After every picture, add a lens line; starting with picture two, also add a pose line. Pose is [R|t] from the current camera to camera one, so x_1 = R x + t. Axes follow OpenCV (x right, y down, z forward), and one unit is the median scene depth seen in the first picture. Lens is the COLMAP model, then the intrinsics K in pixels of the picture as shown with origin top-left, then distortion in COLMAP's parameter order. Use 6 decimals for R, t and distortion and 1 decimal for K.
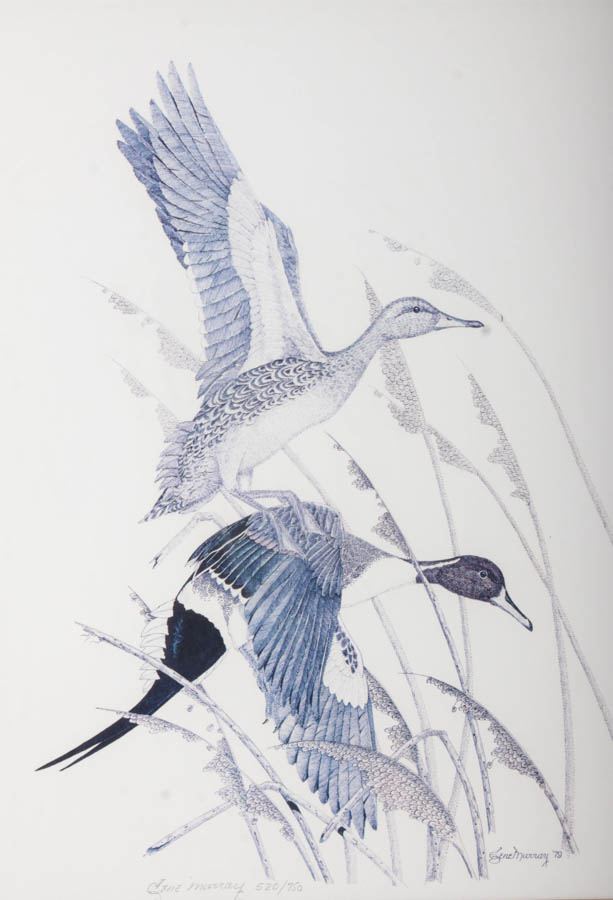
lens RADIAL K [[3207.8, 0, 305.7], [0, 3207.8, 452.4], [0, 0, 1]] dist [1.048649, 0.000000]
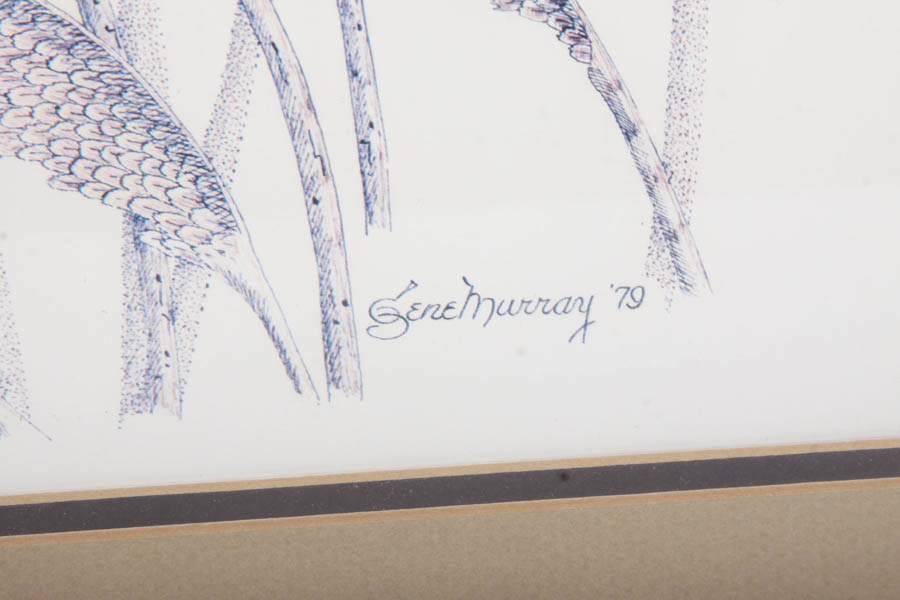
lens RADIAL K [[5588.6, 0, 449.6], [0, 5588.6, 299.4], [0, 0, 1]] dist [0.782473, 0.000000]
pose [[0.997242, -0.016198, 0.072432, 0.031080], [0.001638, 0.980458, 0.196721, 0.036344], [-0.074203, -0.196059, 0.977780, 0.575998]]
